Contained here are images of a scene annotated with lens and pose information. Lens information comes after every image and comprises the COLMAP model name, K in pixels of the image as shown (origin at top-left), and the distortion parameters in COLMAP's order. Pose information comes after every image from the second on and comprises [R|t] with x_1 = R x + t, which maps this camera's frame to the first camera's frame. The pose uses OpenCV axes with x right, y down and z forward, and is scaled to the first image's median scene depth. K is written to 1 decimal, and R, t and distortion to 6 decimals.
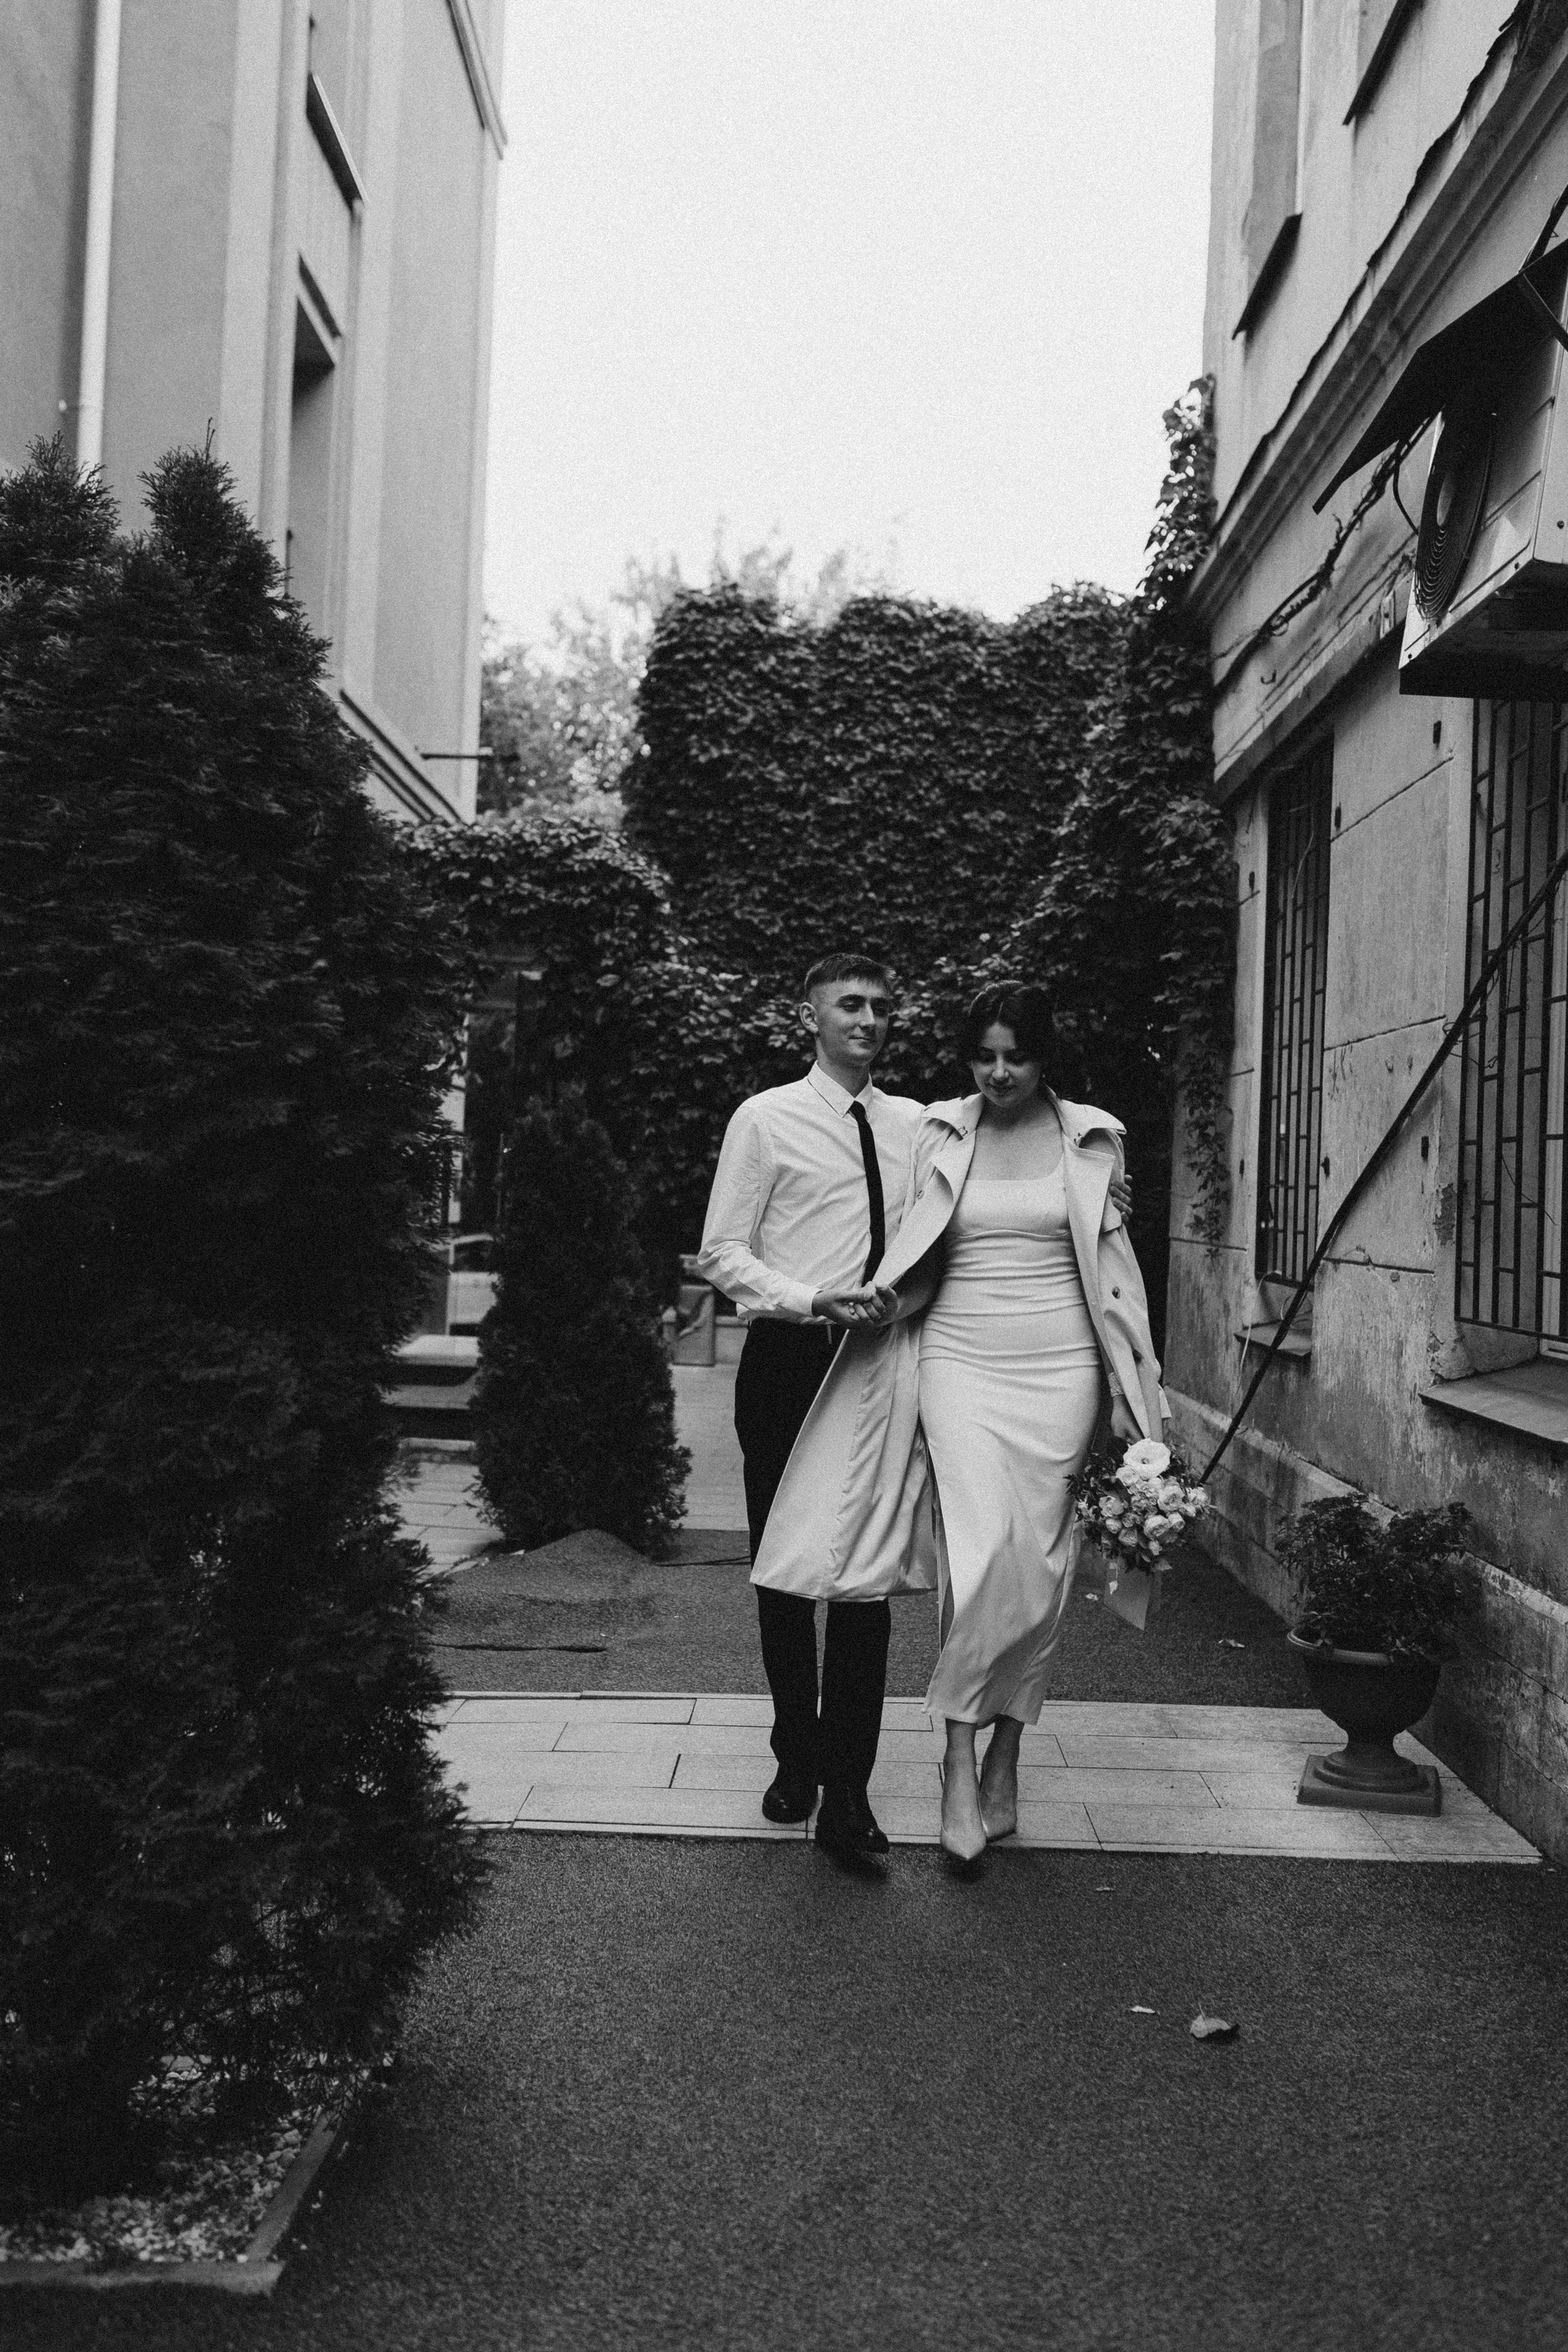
lens RADIAL K [[2316.8, 0, 784.0], [0, 2316.8, 1176.0], [0, 0, 1]] dist [-0.039499, 0.005221]
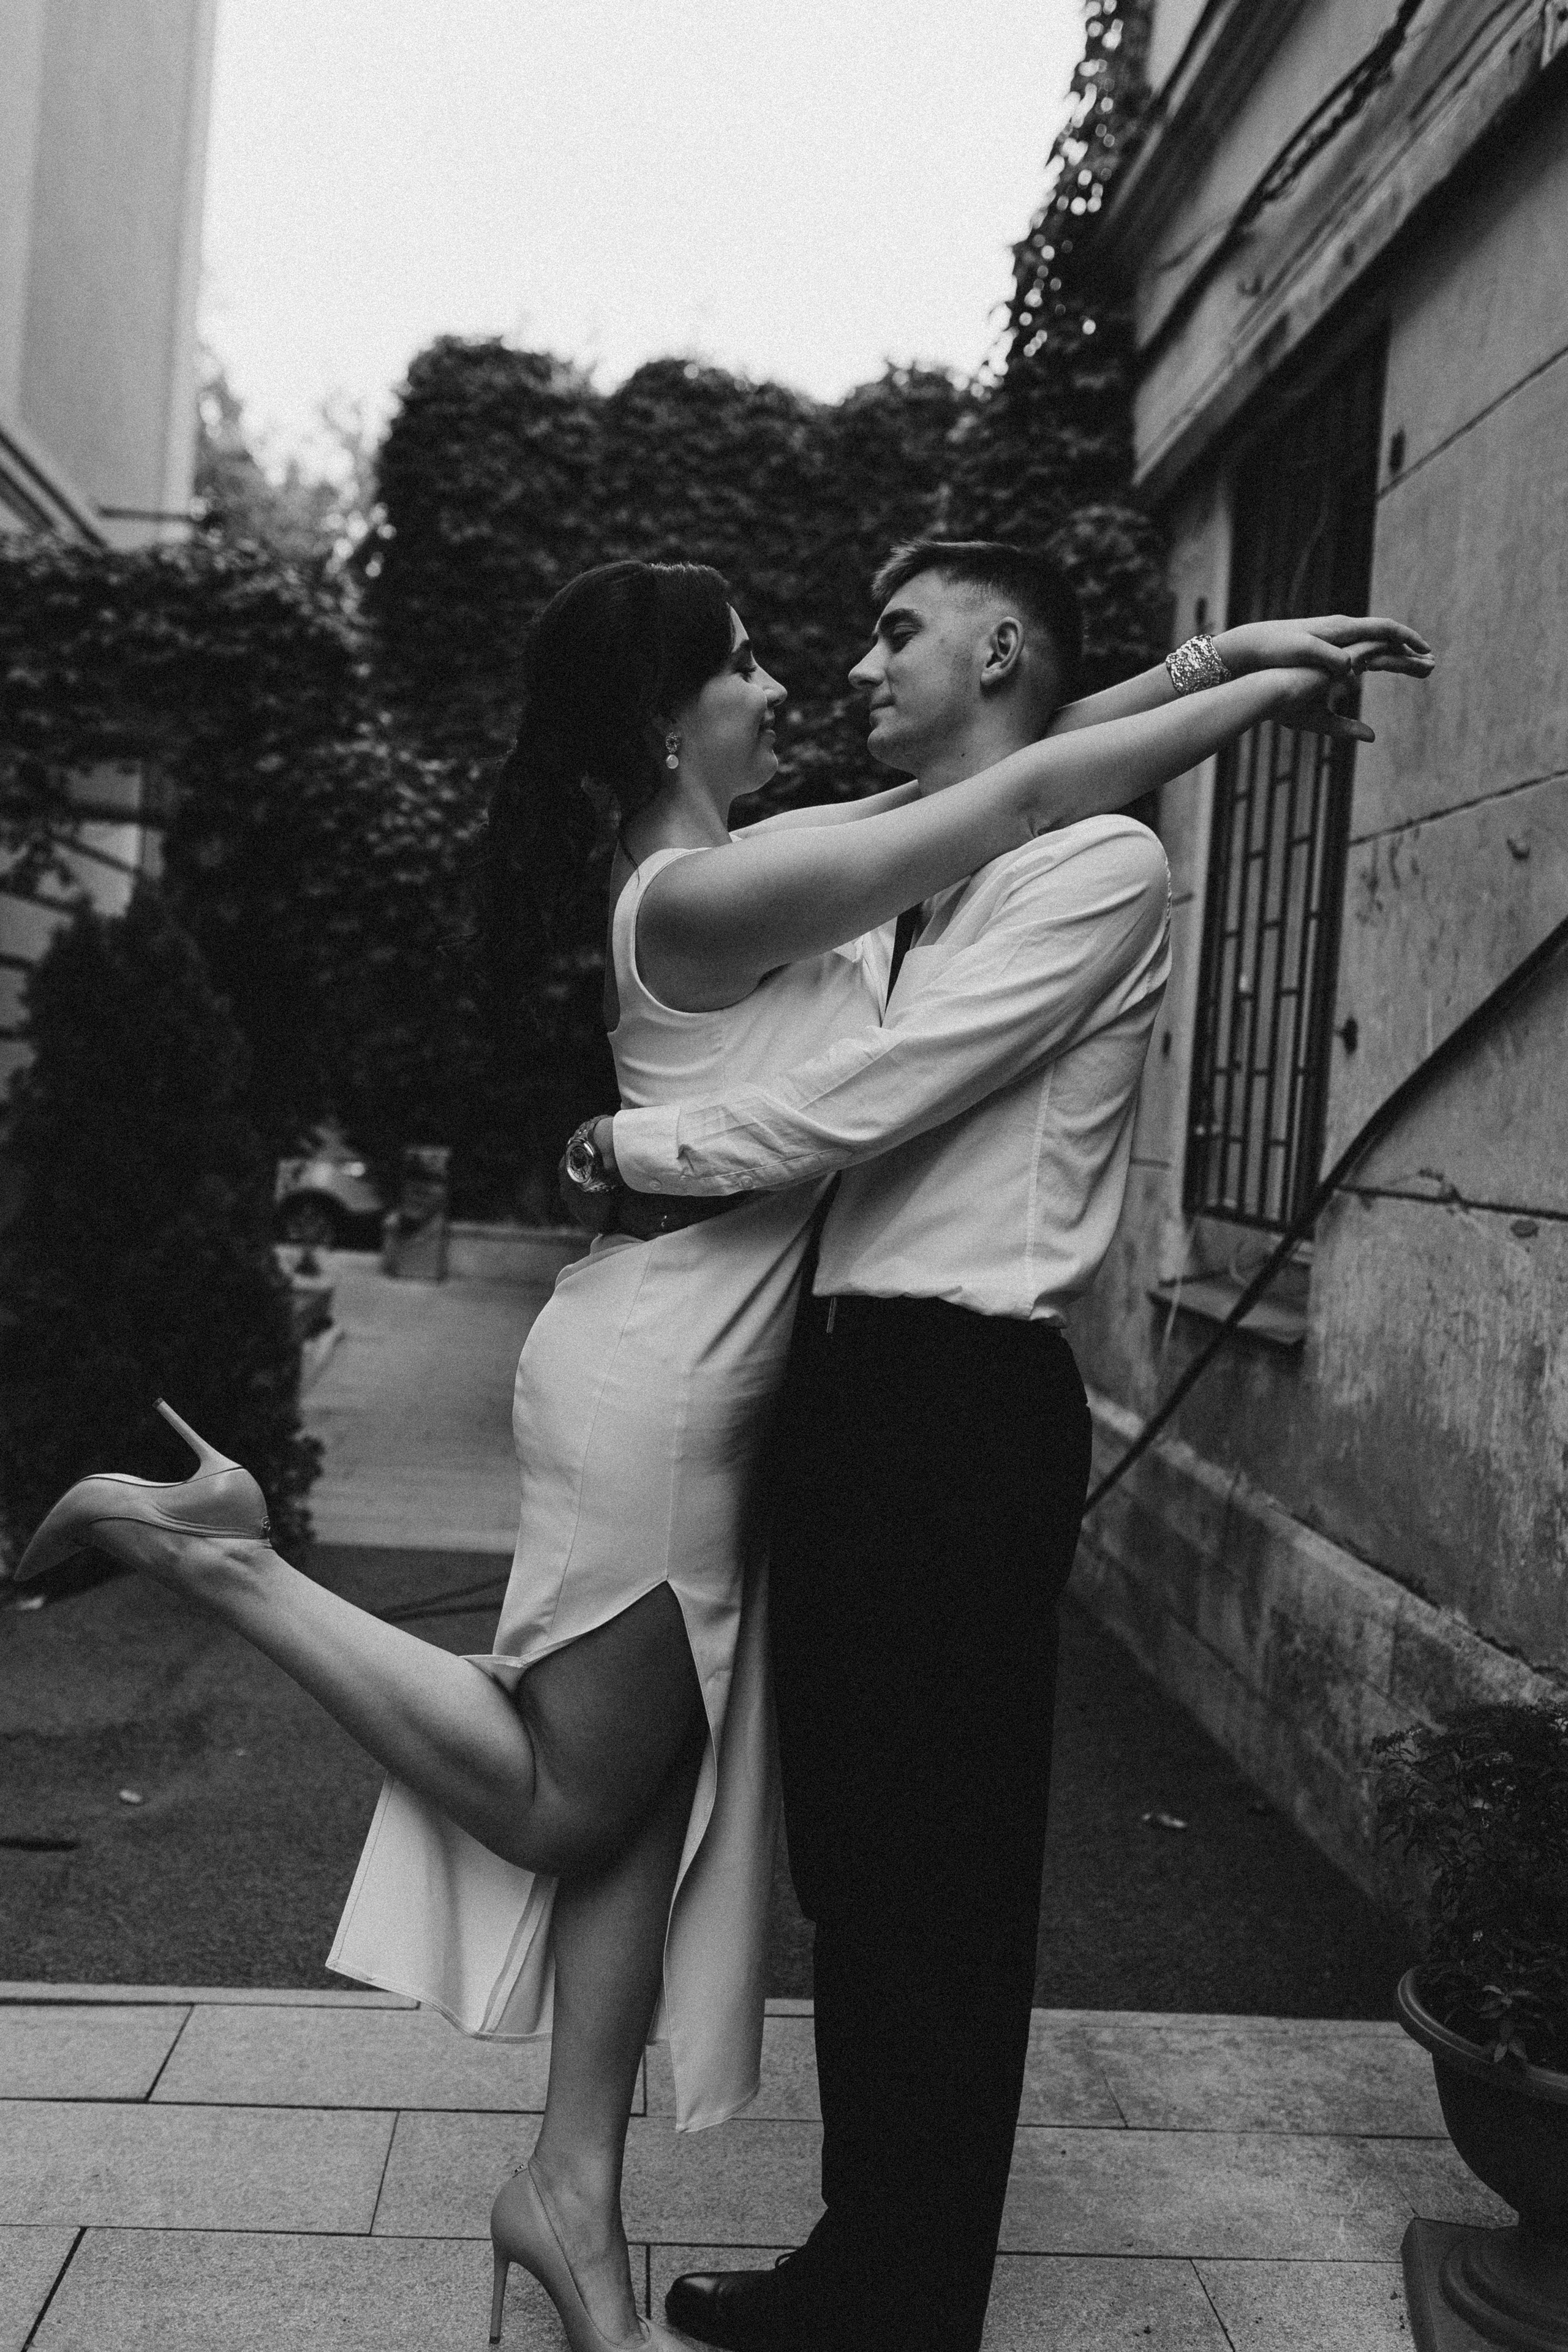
lens RADIAL K [[2244.1, 0, 784.0], [0, 2244.1, 1176.0], [0, 0, 1]] dist [-0.003051, 0.017342]
pose [[0.995276, 0.033531, 0.091114, 0.027048], [-0.037536, 0.998387, 0.042608, 0.010057], [-0.089539, -0.045826, 0.994929, 0.327039]]
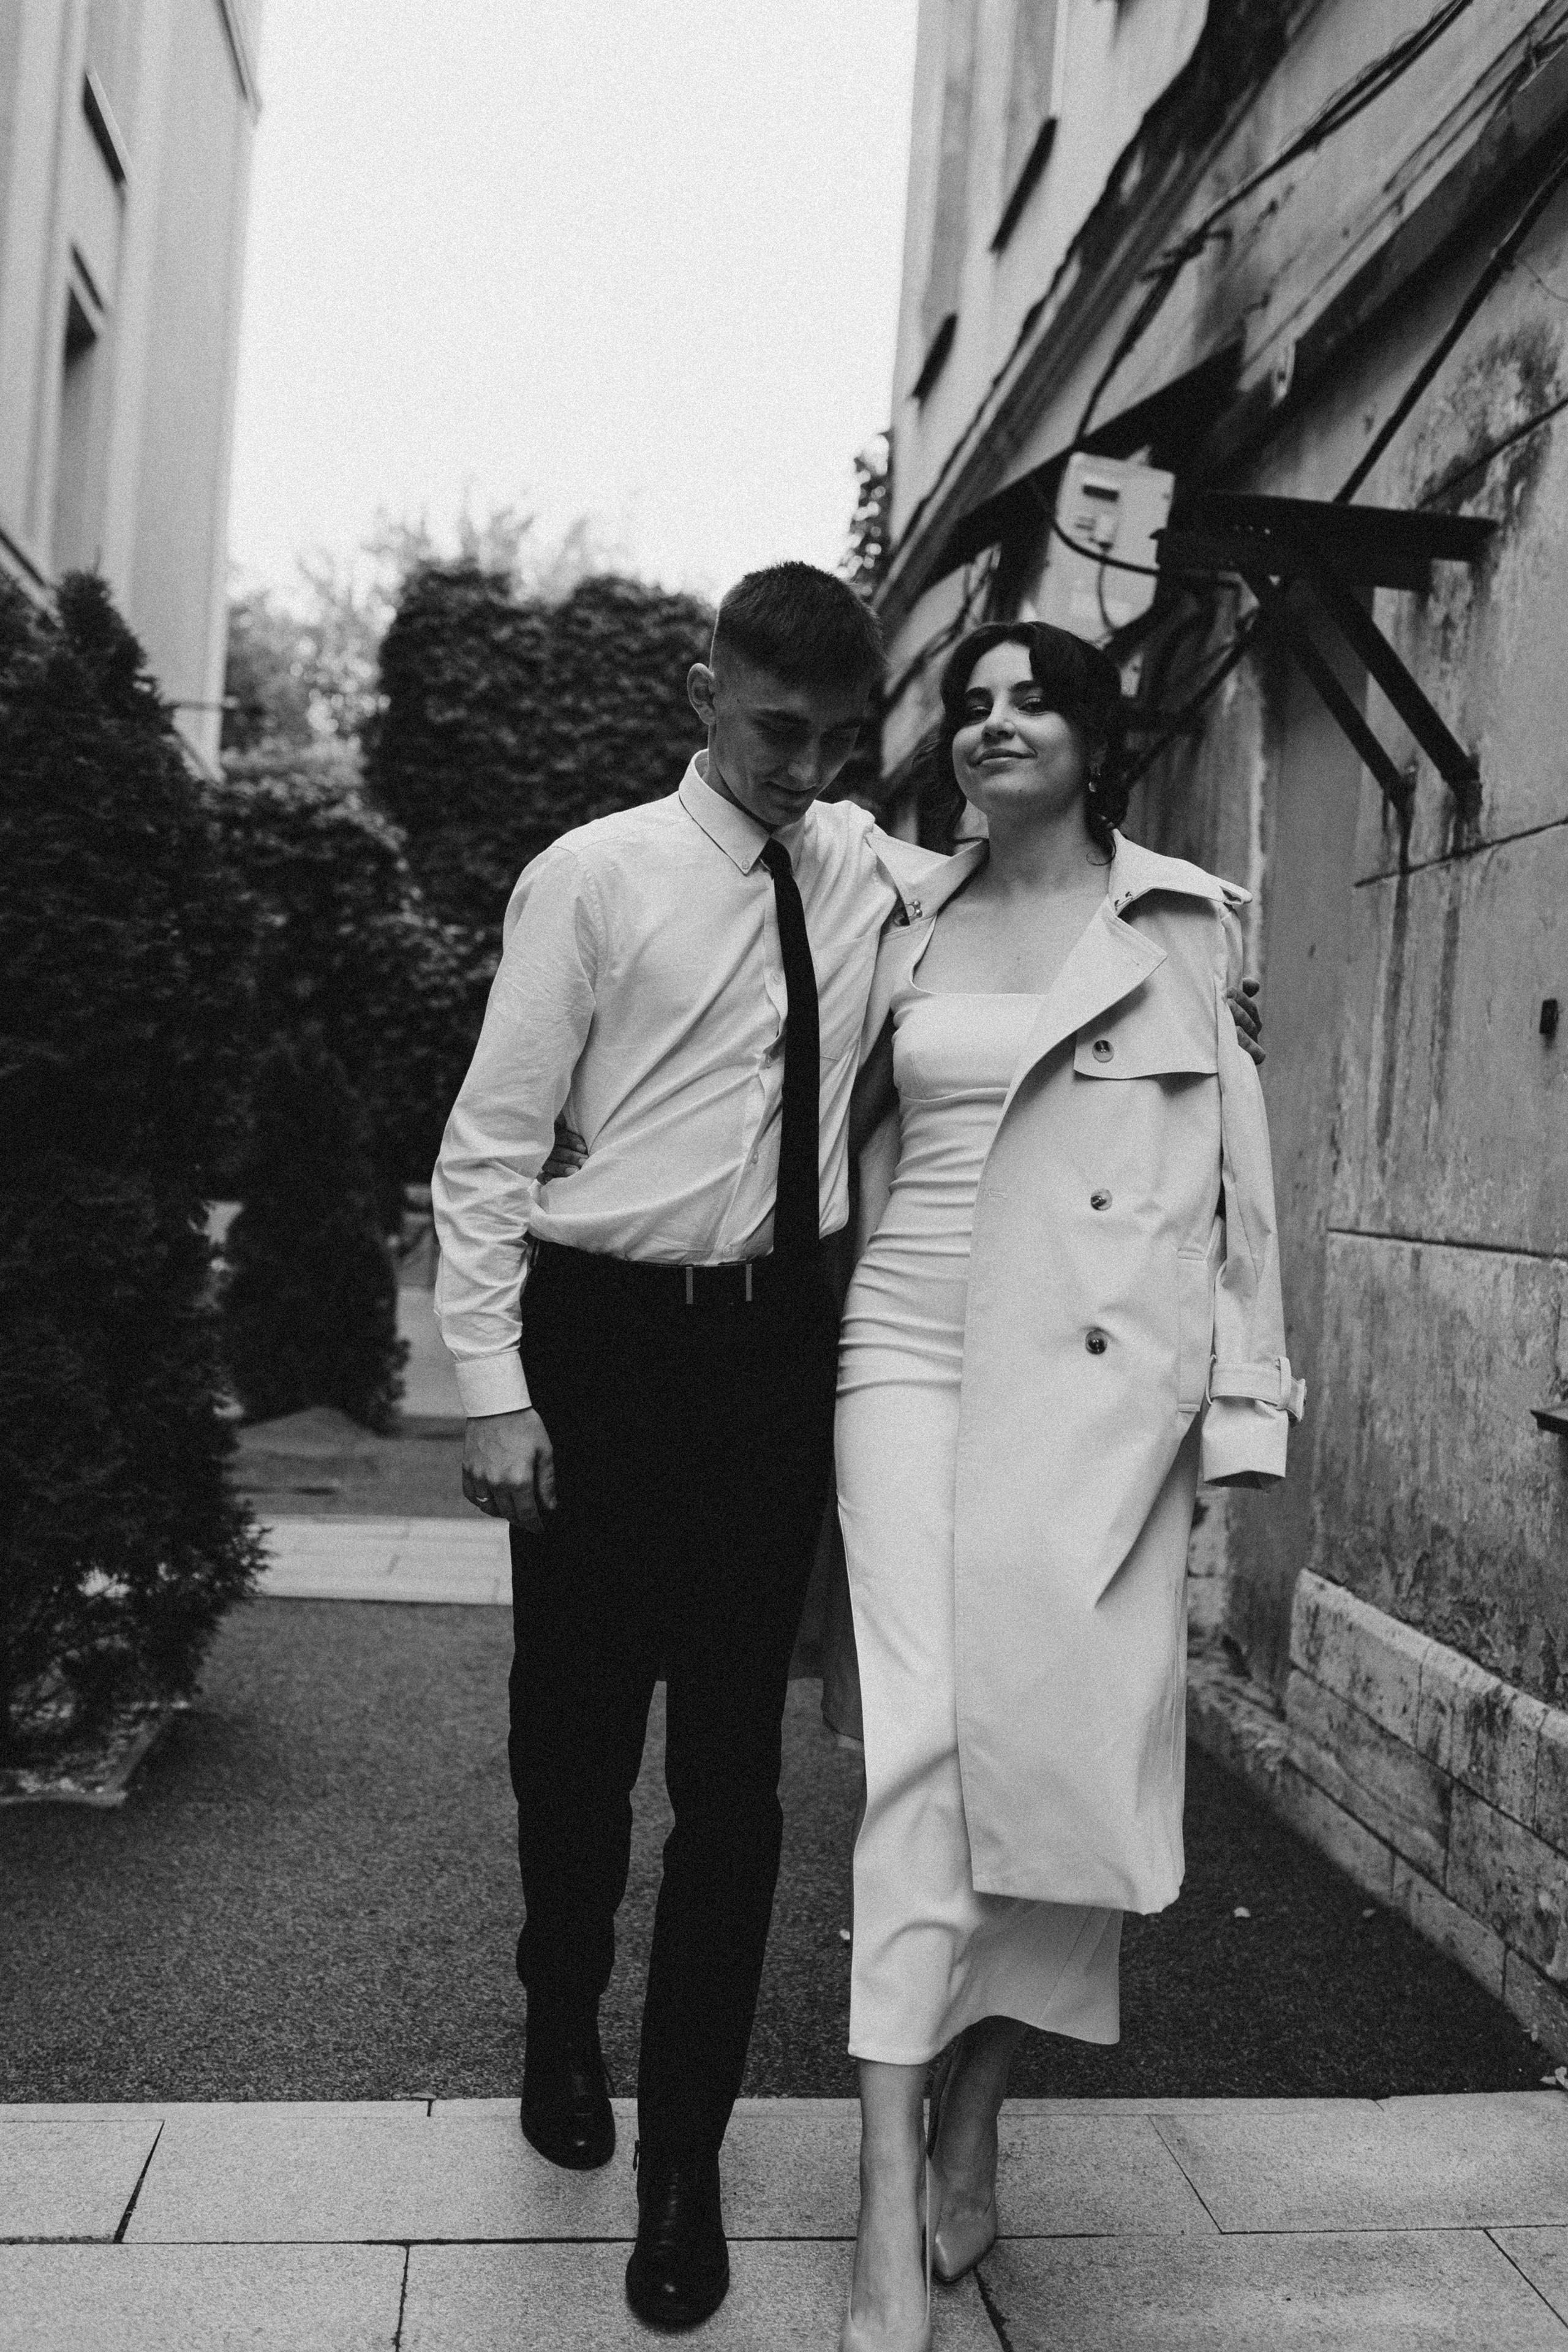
lens RADIAL K [[2366.8, 0, 833.1], [0, 2366.8, 1143.5], [0, 0, 1]] dist [-0.002751, 0.017730]
pose [[0.990447, 0.029032, 0.134802, 0.005925], [-0.029879, 0.999544, 0.004269, 0.008008], [-0.134616, -0.008256, 0.990863, -0.182591]]
